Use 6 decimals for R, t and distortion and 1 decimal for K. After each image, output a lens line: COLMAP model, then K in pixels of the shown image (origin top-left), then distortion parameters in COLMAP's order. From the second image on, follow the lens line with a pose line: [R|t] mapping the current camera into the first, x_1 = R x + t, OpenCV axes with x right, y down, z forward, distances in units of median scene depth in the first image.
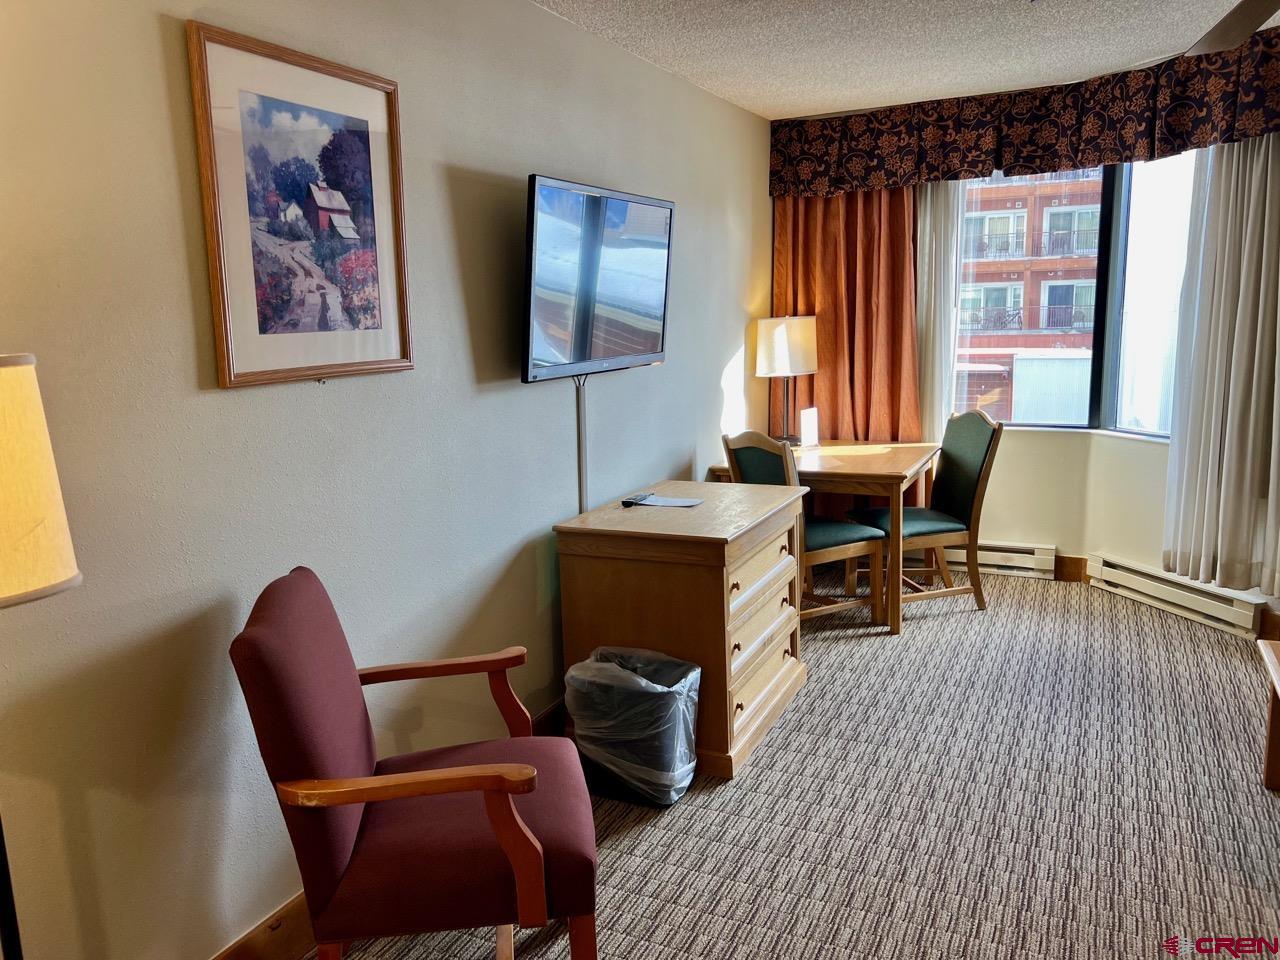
lens RADIAL K [[972.0, 0, 658.8], [0, 972.0, 474.4], [0, 0, 1]] dist [0.049207, -0.057587]
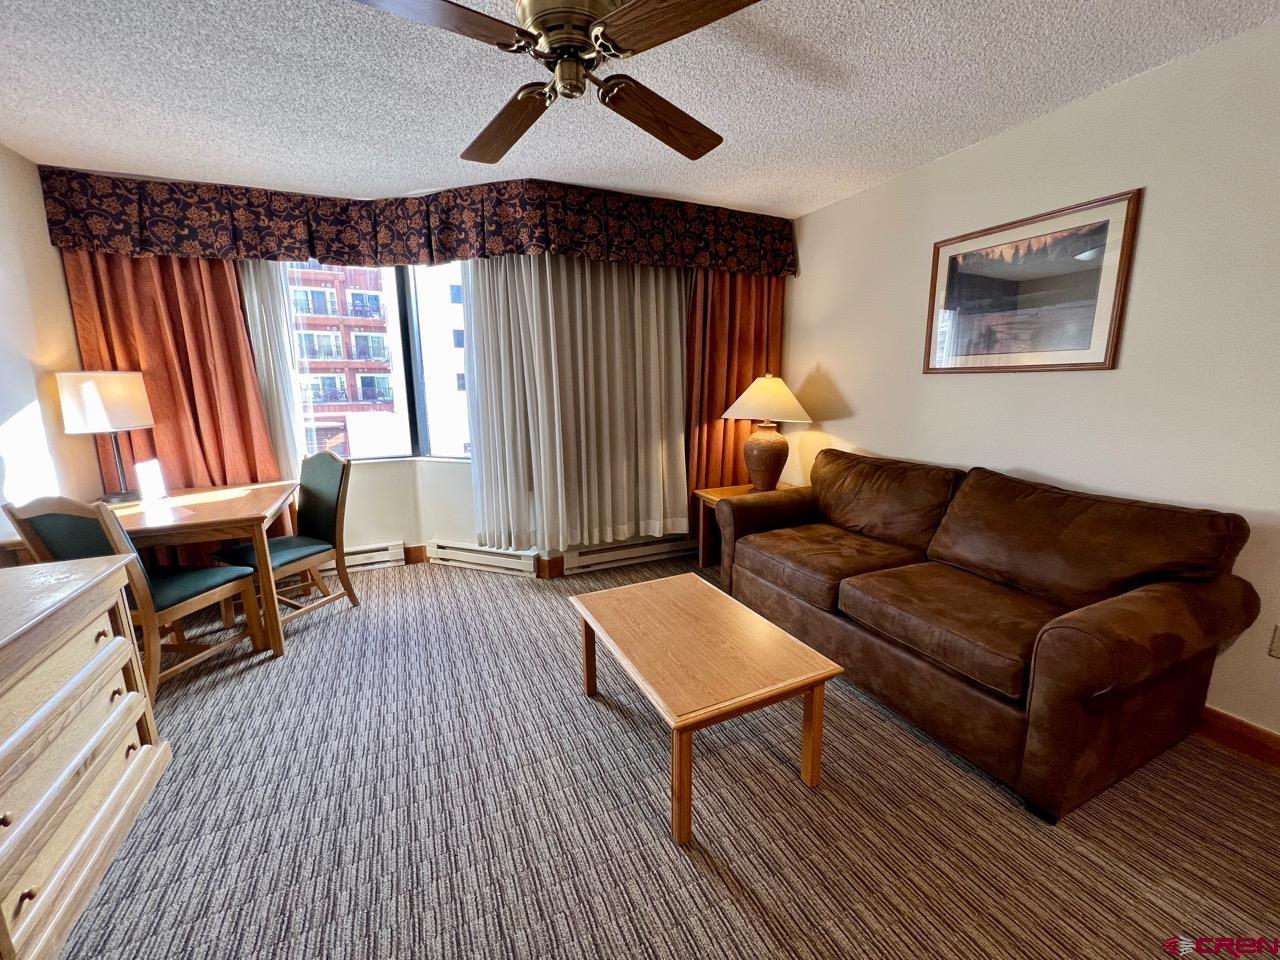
lens RADIAL K [[501.9, 0, 624.9], [0, 501.9, 483.8], [0, 0, 1]] dist [-0.000892, 0.000031]
pose [[0.658685, -0.132374, 0.740683, 0.104579], [0.122609, 0.990128, 0.067920, -0.022670], [-0.742362, 0.046076, 0.668413, 0.315996]]
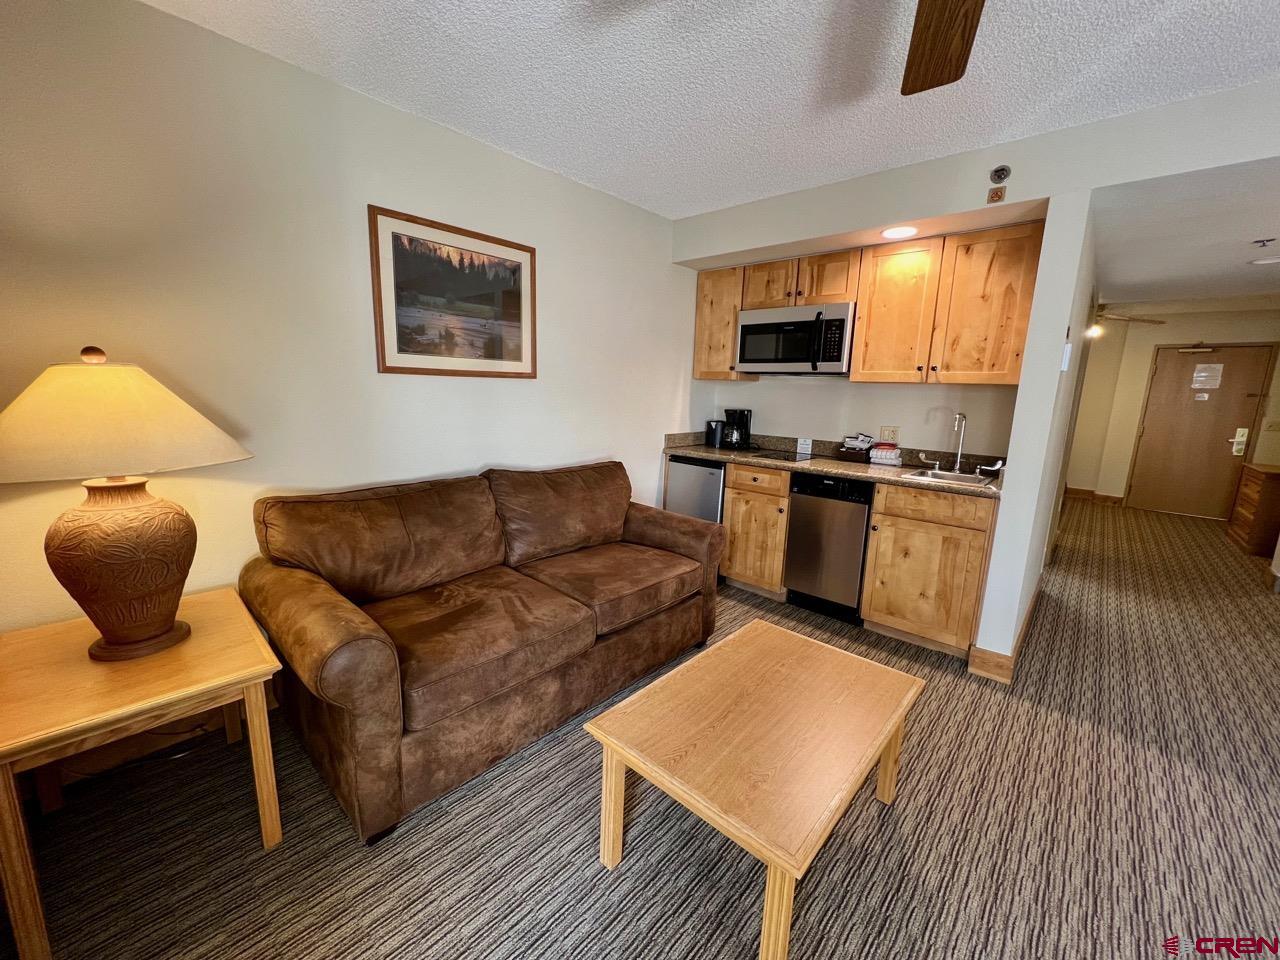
lens RADIAL K [[501.9, 0, 651.0], [0, 501.9, 482.3], [0, 0, 1]] dist [-0.000892, 0.000031]
pose [[-0.955338, -0.059433, 0.289476, 0.437497], [0.042193, 0.942098, 0.332672, -0.124472], [-0.292486, 0.330029, -0.897515, 0.865497]]
